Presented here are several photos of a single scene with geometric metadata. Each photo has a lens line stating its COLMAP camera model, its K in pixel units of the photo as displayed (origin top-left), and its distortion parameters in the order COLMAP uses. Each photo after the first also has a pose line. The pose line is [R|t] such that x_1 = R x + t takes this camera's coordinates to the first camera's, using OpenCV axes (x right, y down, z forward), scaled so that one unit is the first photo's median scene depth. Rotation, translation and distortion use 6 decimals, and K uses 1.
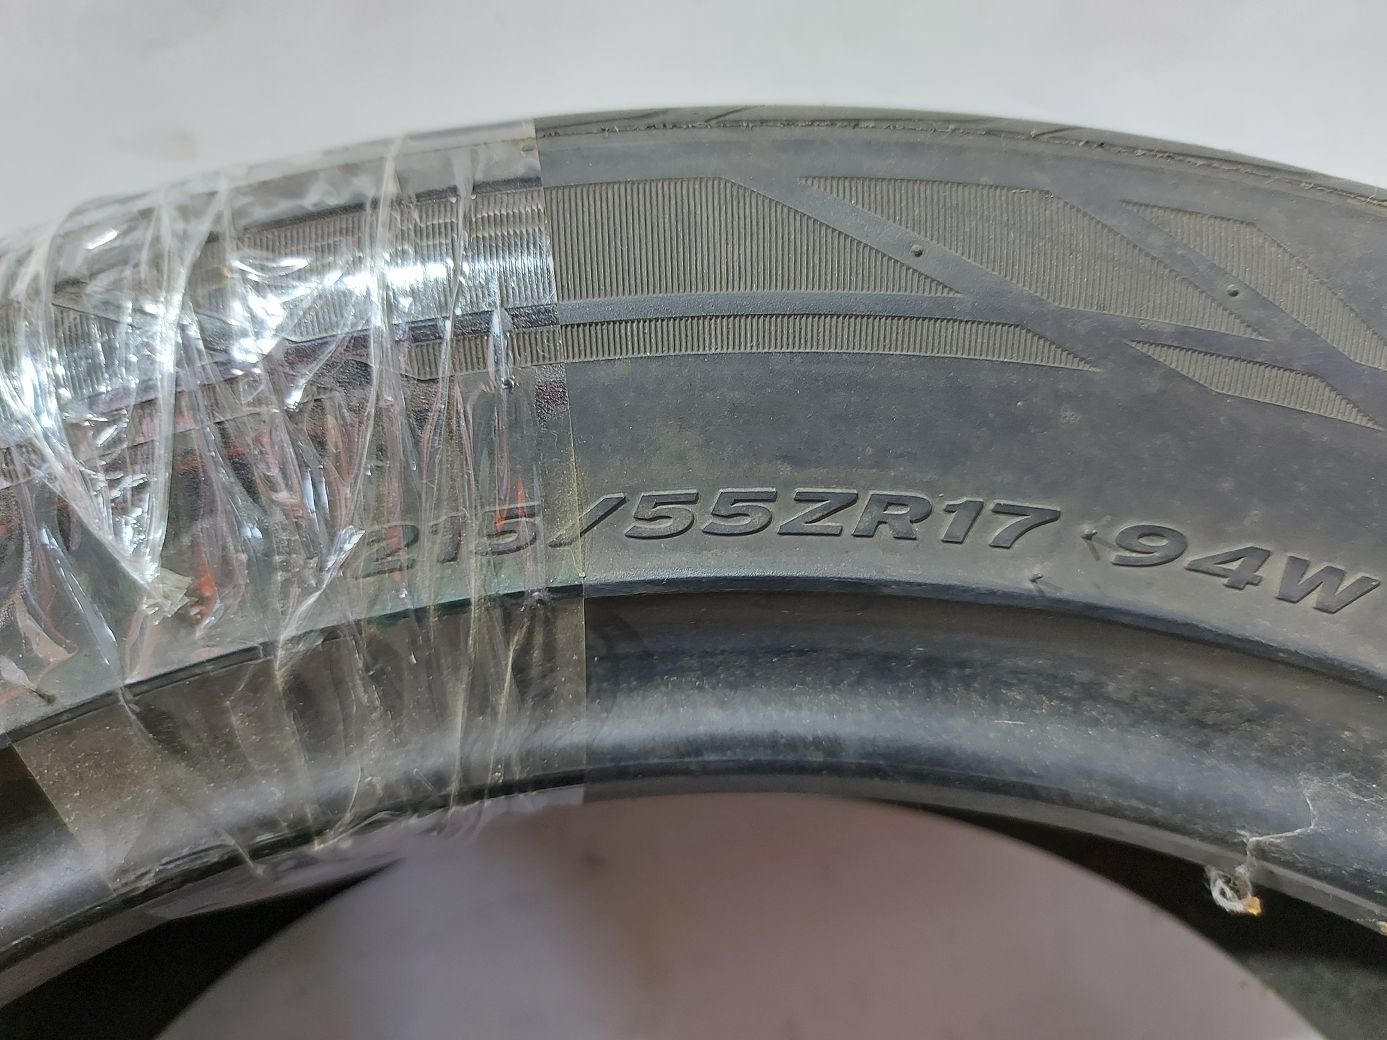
lens RADIAL K [[969.2, 0, 693.5], [0, 969.2, 520.0], [0, 0, 1]] dist [0.054158, 0.000207]
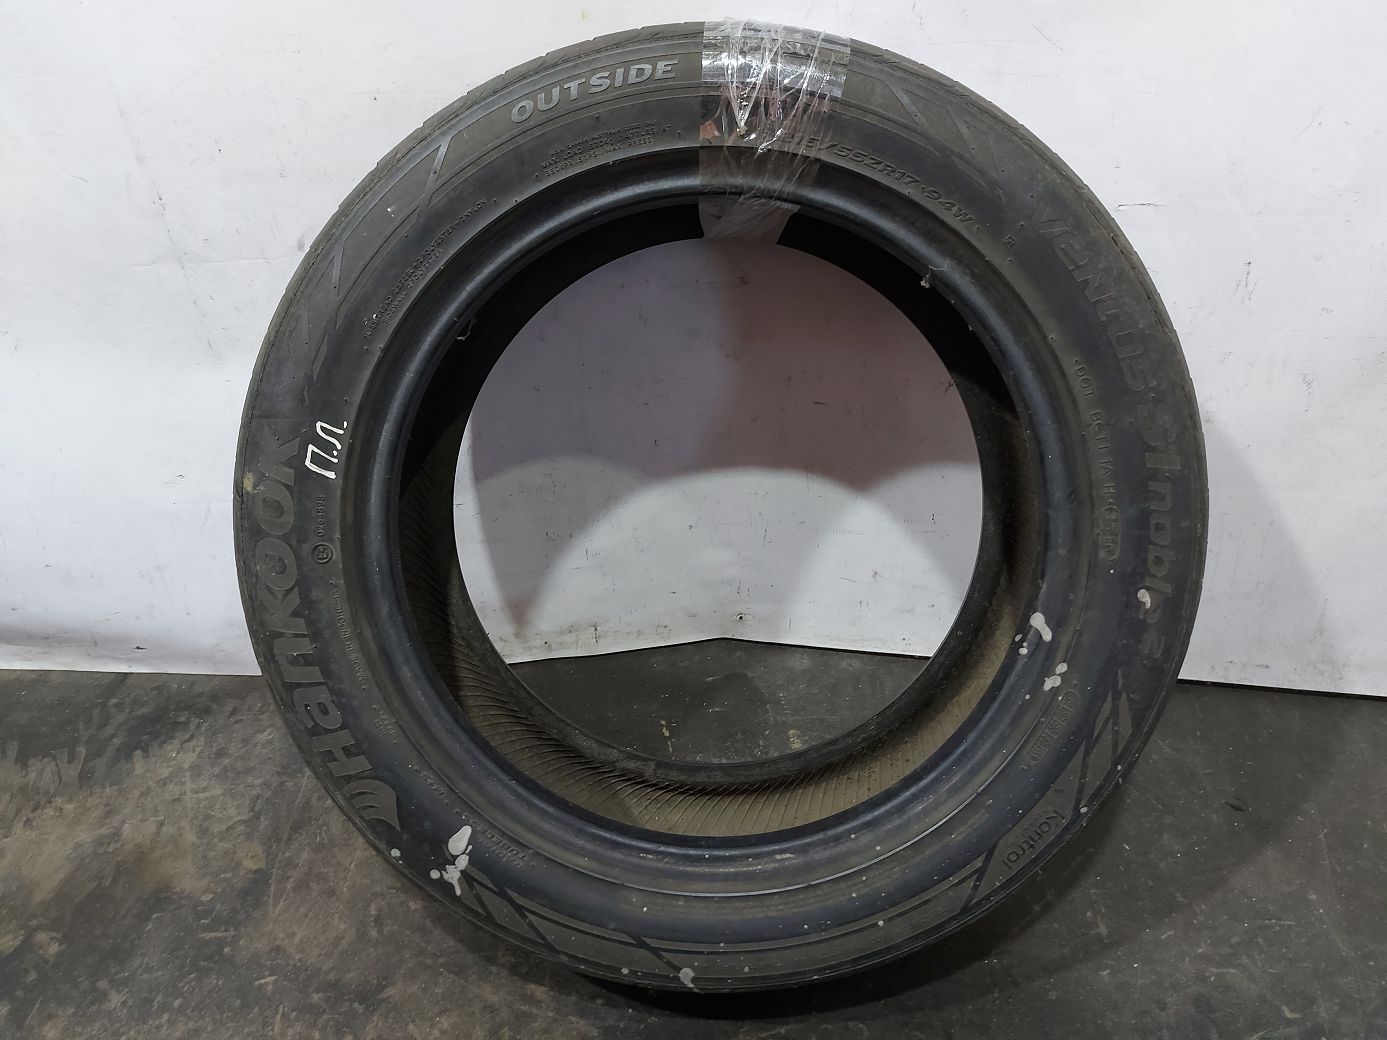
lens RADIAL K [[969.2, 0, 693.5], [0, 969.2, 520.0], [0, 0, 1]] dist [0.054158, 0.000207]
pose [[0.927721, 0.373269, 0.002067, -0.047292], [-0.352620, 0.874556, 0.332882, 0.238302], [0.122447, -0.309550, 0.942966, -4.158362]]
